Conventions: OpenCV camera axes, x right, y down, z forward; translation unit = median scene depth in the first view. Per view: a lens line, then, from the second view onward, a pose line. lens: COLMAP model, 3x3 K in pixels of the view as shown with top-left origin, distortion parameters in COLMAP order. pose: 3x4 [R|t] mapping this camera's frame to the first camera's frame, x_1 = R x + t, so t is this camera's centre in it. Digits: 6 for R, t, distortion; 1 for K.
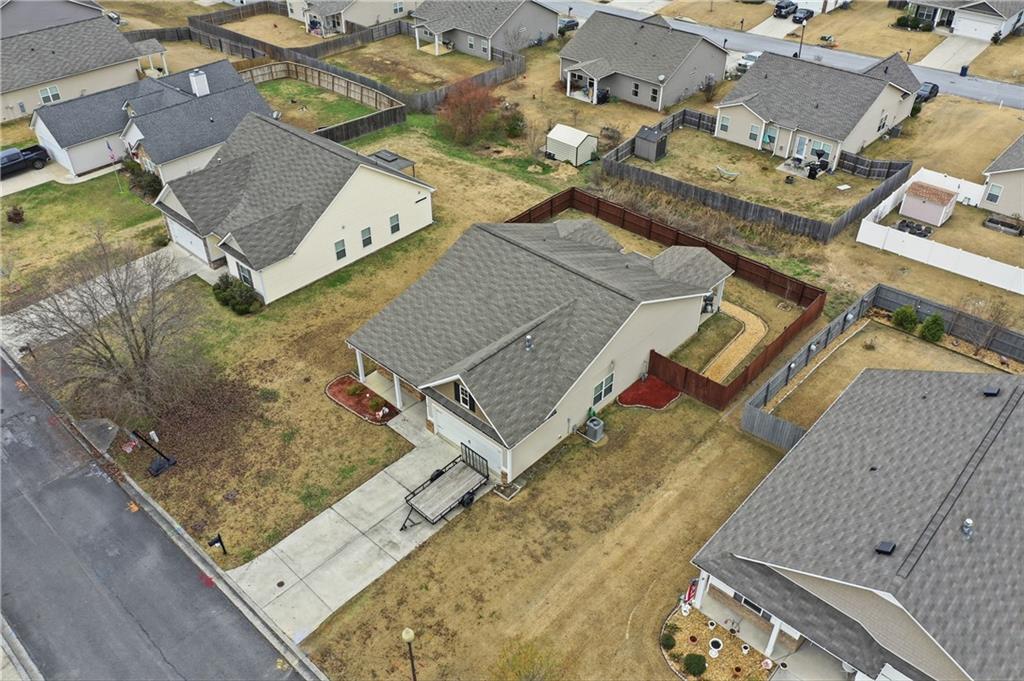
lens RADIAL K [[804.8, 0, 509.3], [0, 804.8, 339.9], [0, 0, 1]] dist [-0.008356, -0.003654]
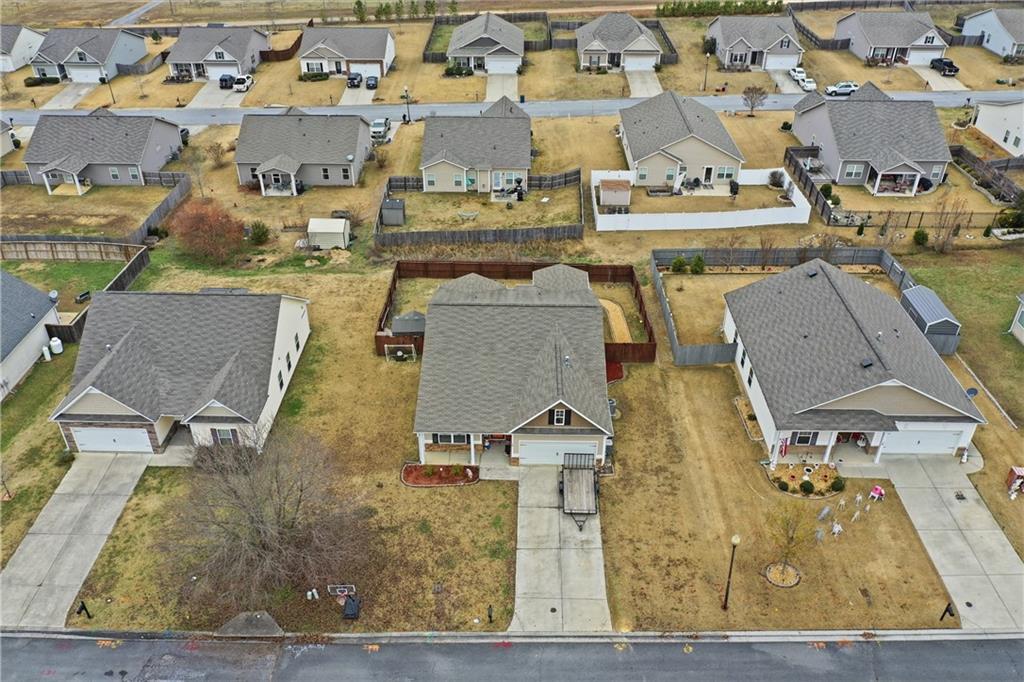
lens RADIAL K [[804.8, 0, 510.9], [0, 804.8, 340.6], [0, 0, 1]] dist [-0.008356, -0.003654]
pose [[0.743156, -0.364831, 0.560908, -0.476808], [0.400033, 0.914220, 0.064624, -0.092958], [-0.536370, 0.176355, 0.825352, -0.016157]]
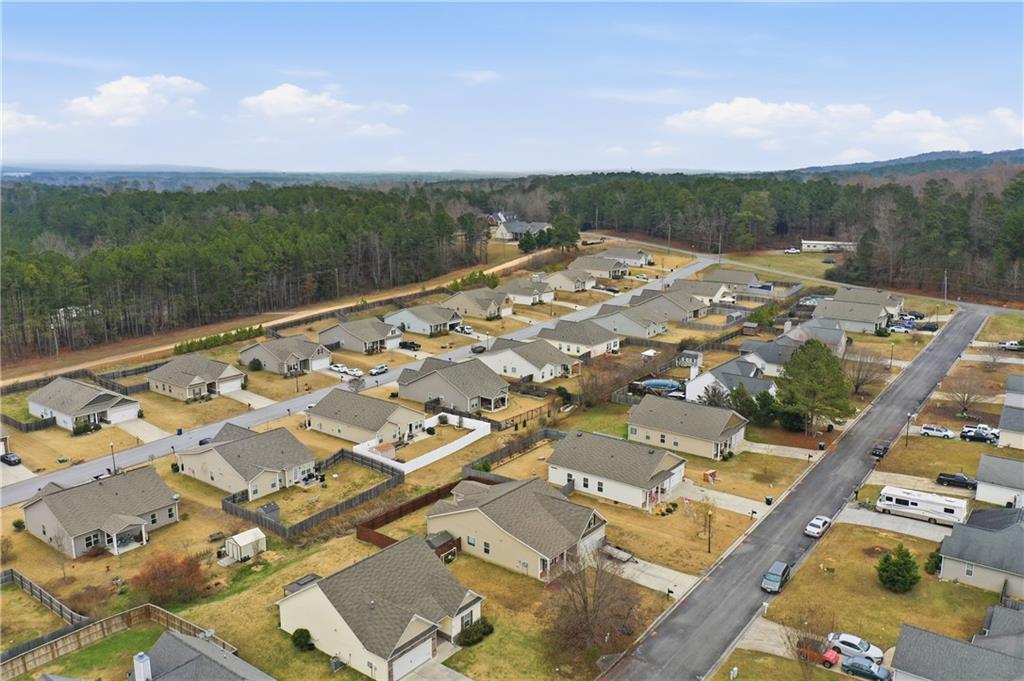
lens RADIAL K [[804.8, 0, 512.5], [0, 804.8, 340.5], [0, 0, 1]] dist [-0.008356, -0.003654]
pose [[-0.104668, -0.201033, 0.973976, -1.374692], [0.595897, 0.771403, 0.223259, -0.621674], [-0.796211, 0.603758, 0.039054, 0.470337]]
